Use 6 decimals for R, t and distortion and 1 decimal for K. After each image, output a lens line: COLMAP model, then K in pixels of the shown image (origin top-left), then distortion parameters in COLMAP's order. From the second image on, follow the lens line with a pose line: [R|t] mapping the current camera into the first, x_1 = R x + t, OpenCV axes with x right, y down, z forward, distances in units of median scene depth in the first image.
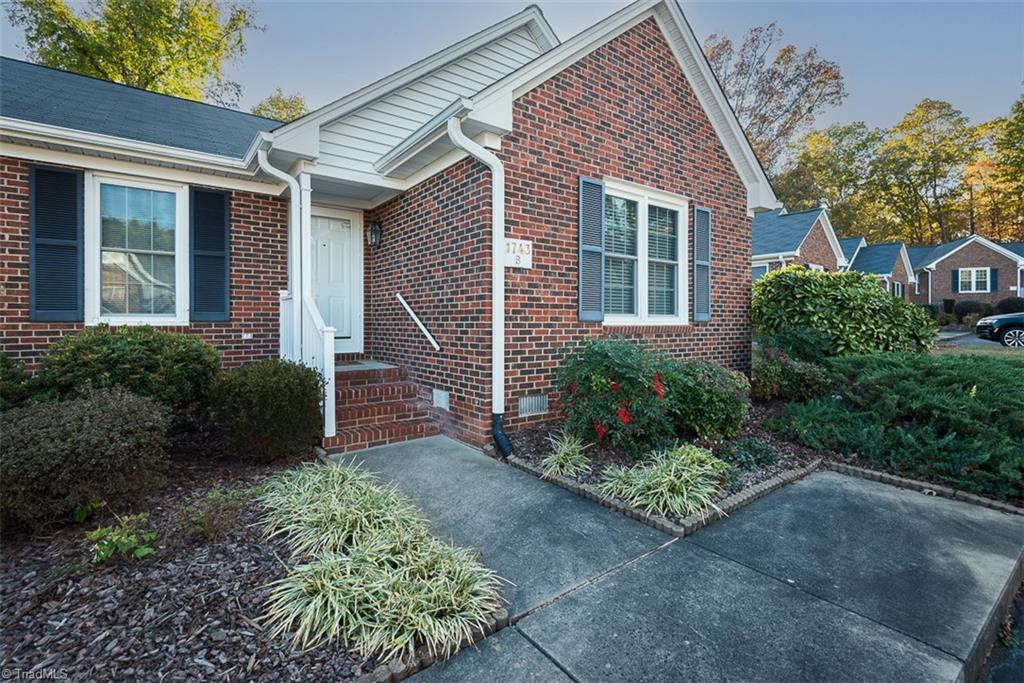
lens RADIAL K [[464.4, 0, 506.9], [0, 464.4, 323.2], [0, 0, 1]] dist [0.029876, -0.016075]
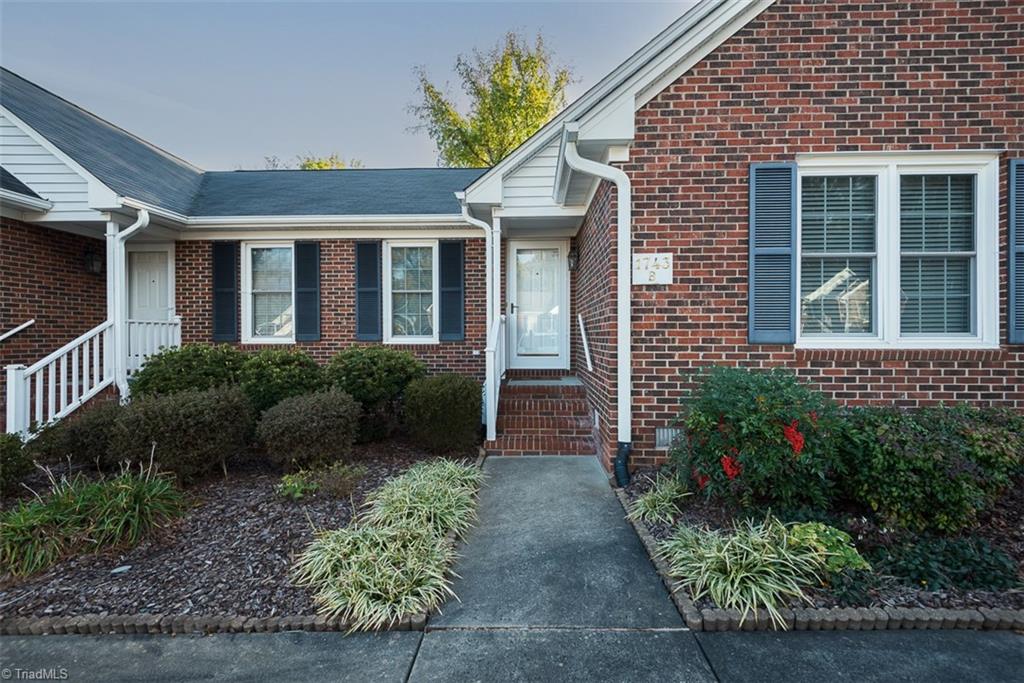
lens RADIAL K [[456.8, 0, 511.0], [0, 456.8, 337.8], [0, 0, 1]] dist [0.039439, -0.027092]
pose [[0.781195, 0.000355, -0.624287, 0.335546], [0.000637, 0.999999, 0.001366, -0.015597], [0.624286, -0.001465, 0.781194, 0.116053]]
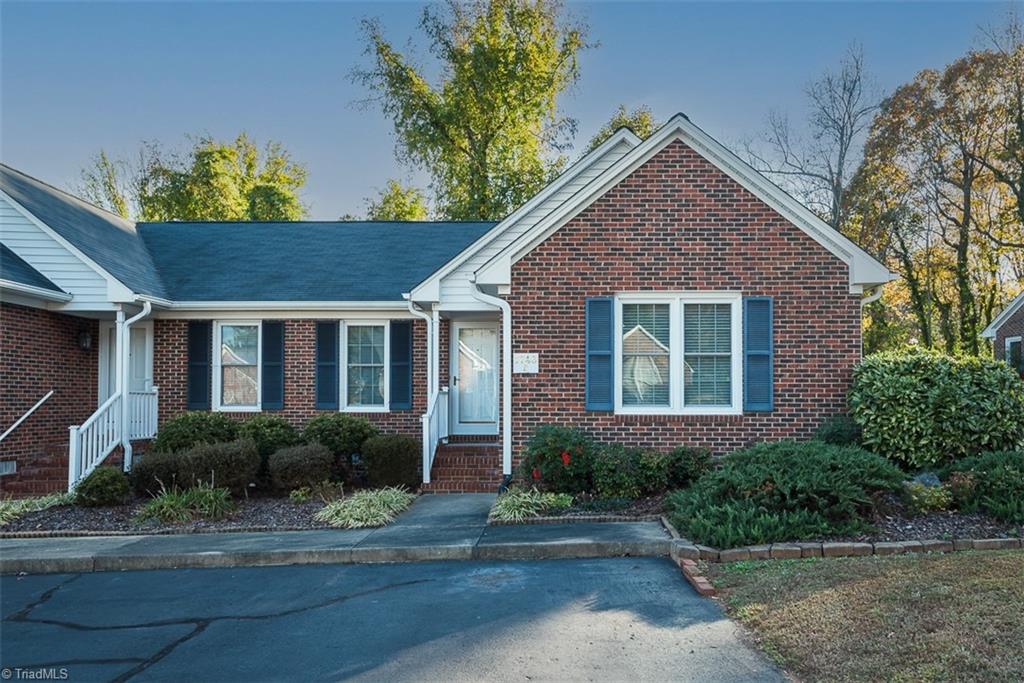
lens RADIAL K [[780.9, 0, 531.3], [0, 780.9, 383.4], [0, 0, 1]] dist [0.009948, 0.000074]
pose [[0.790299, -0.015738, -0.612519, 1.359783], [-0.001907, 0.999602, -0.028145, -0.019938], [0.612719, 0.023411, 0.789954, -0.787044]]
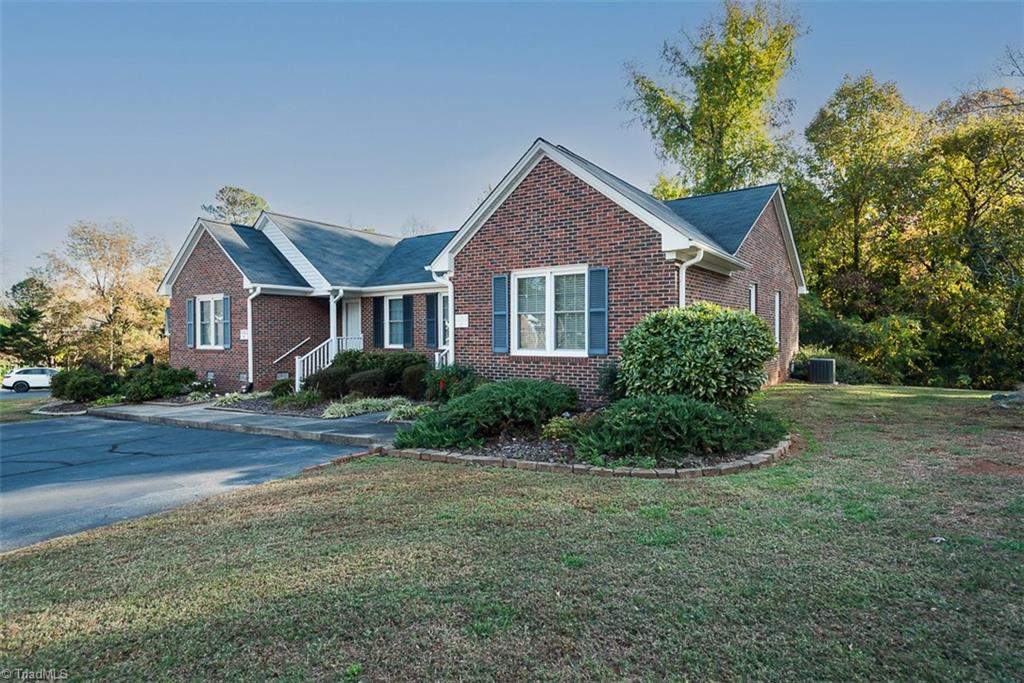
lens RADIAL K [[556.0, 0, 512.5], [0, 556.0, 336.9], [0, 0, 1]] dist [0.037646, -0.027553]
pose [[0.332143, 0.002386, -0.943226, 2.332504], [0.004097, 0.999984, 0.003972, -0.078212], [0.943220, -0.005184, 0.332127, 0.329932]]
